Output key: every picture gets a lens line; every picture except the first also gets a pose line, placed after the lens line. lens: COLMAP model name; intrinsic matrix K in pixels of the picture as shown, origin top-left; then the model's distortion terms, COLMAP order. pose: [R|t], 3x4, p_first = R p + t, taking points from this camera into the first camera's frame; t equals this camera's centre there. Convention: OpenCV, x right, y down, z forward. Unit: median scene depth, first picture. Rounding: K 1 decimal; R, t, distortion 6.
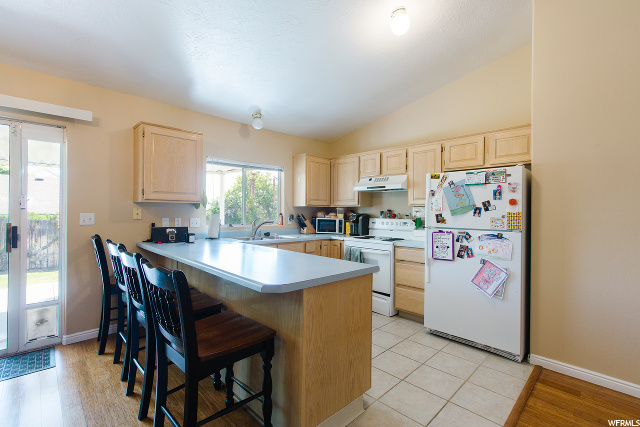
lens RADIAL K [[291.2, 0, 317.9], [0, 291.2, 212.7], [0, 0, 1]] dist [0.001739, -0.000210]
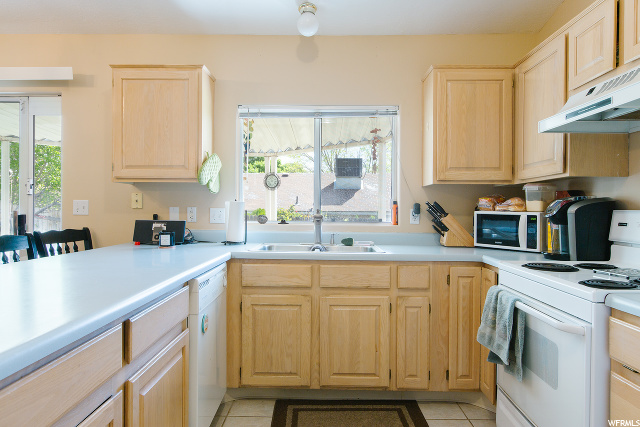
lens RADIAL K [[408.2, 0, 319.6], [0, 408.2, 210.6], [0, 0, 1]] dist [0.003065, 0.000576]
pose [[0.705739, -0.001150, -0.708471, 0.301208], [-0.001543, 0.999994, -0.003161, 0.022985], [0.708470, 0.003324, 0.705733, 0.477819]]
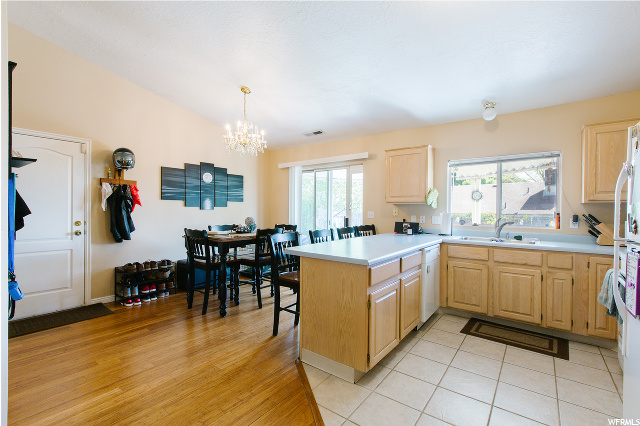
lens RADIAL K [[291.2, 0, 317.9], [0, 291.2, 212.2], [0, 0, 1]] dist [0.001739, -0.000210]
pose [[0.137952, 0.001212, -0.990438, 0.588865], [-0.006443, 0.999979, 0.000326, 0.004463], [0.990418, 0.006337, 0.137957, 0.323994]]
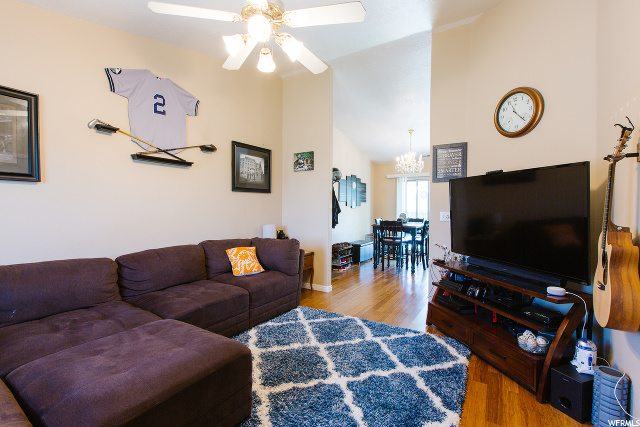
lens RADIAL K [[291.2, 0, 317.9], [0, 291.2, 212.7], [0, 0, 1]] dist [0.001739, -0.000210]
pose [[0.244935, 0.010848, -0.969479, 0.934444], [-0.008008, 0.999926, 0.009165, 0.009034], [0.969506, 0.005518, 0.245004, -0.614121]]
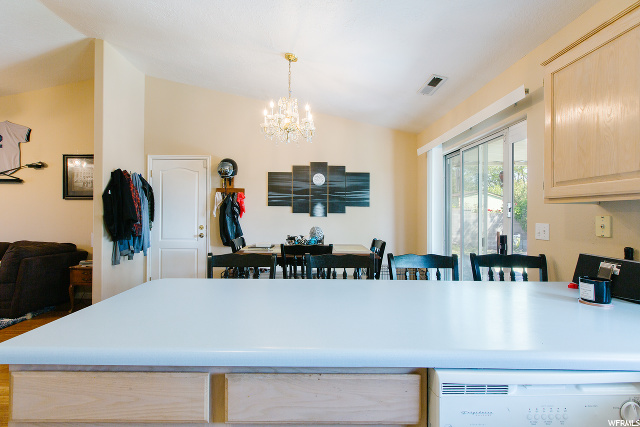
lens RADIAL K [[291.2, 0, 317.9], [0, 291.2, 212.7], [0, 0, 1]] dist [0.001739, -0.000210]
pose [[-0.684998, -0.018346, -0.728314, 0.071492], [-0.015830, 0.999822, -0.010297, -0.005714], [0.728373, 0.004476, -0.685166, 0.763153]]
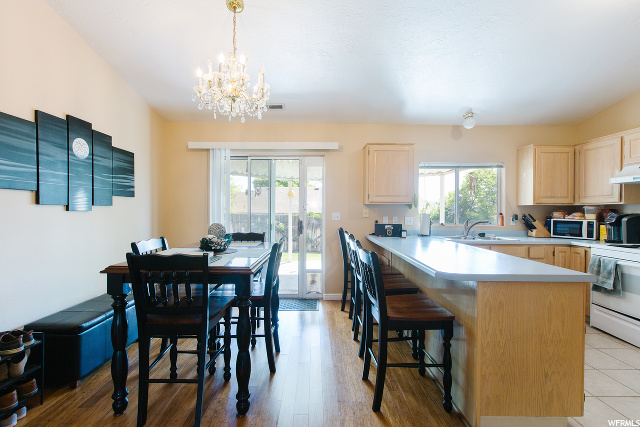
lens RADIAL K [[291.2, 0, 317.9], [0, 291.2, 212.7], [0, 0, 1]] dist [0.001739, -0.000210]
pose [[0.723972, 0.000754, -0.689829, 0.100783], [-0.000209, 1.000000, 0.000873, 0.000326], [0.689829, -0.000488, 0.723972, -0.077465]]
